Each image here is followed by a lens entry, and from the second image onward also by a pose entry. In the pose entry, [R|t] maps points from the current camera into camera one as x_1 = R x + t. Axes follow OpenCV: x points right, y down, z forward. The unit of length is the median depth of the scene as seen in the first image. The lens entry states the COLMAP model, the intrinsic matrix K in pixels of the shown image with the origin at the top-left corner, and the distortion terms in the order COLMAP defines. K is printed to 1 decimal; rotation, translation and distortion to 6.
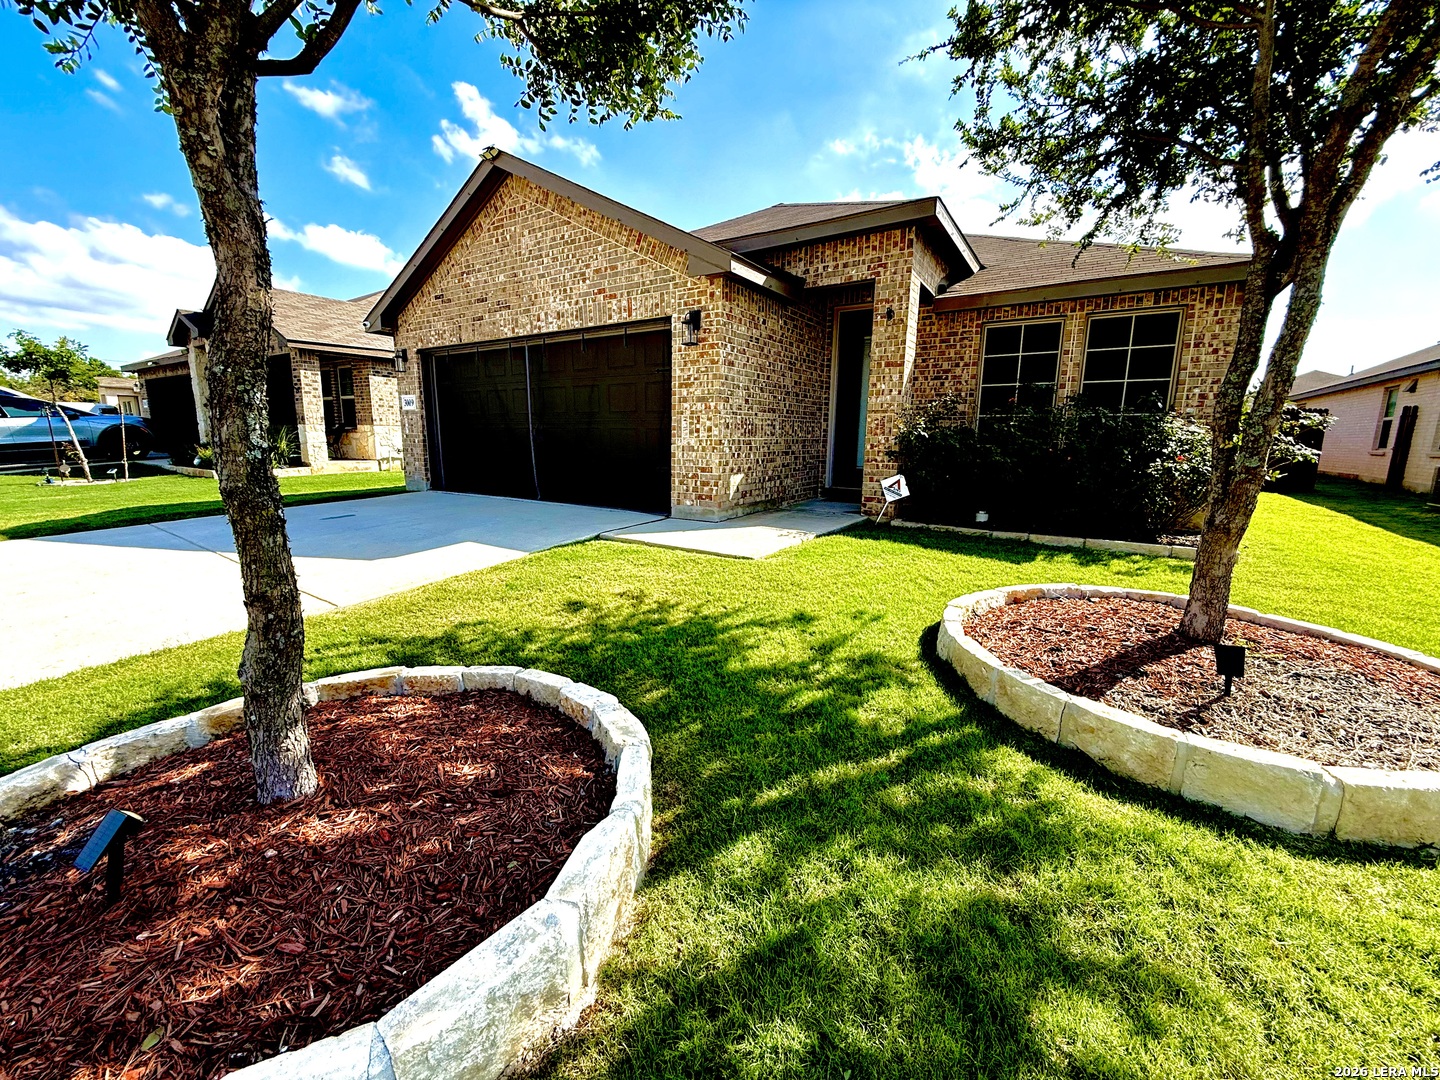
lens RADIAL K [[571.9, 0, 717.3], [0, 571.9, 539.6], [0, 0, 1]] dist [0.001286, -0.000497]
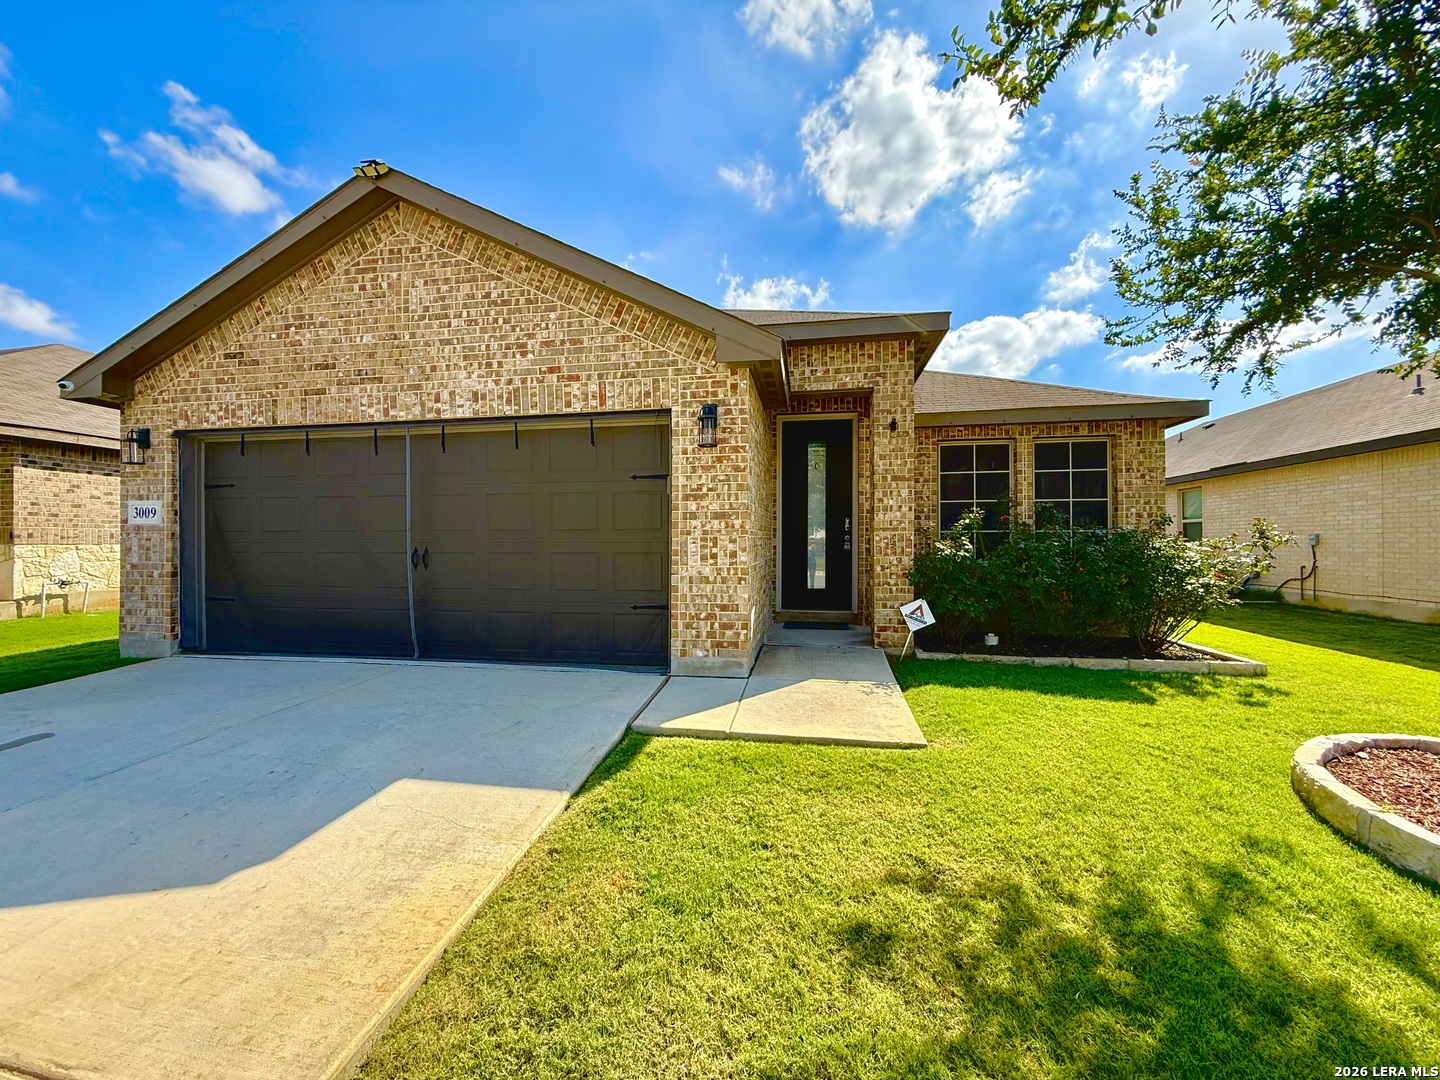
lens RADIAL K [[571.9, 0, 717.4], [0, 571.9, 540.3], [0, 0, 1]] dist [0.001286, -0.000497]
pose [[0.917318, -0.013004, 0.397942, -0.316441], [0.083613, 0.983471, -0.160604, -0.087293], [-0.389276, 0.180598, 0.903243, 0.306512]]
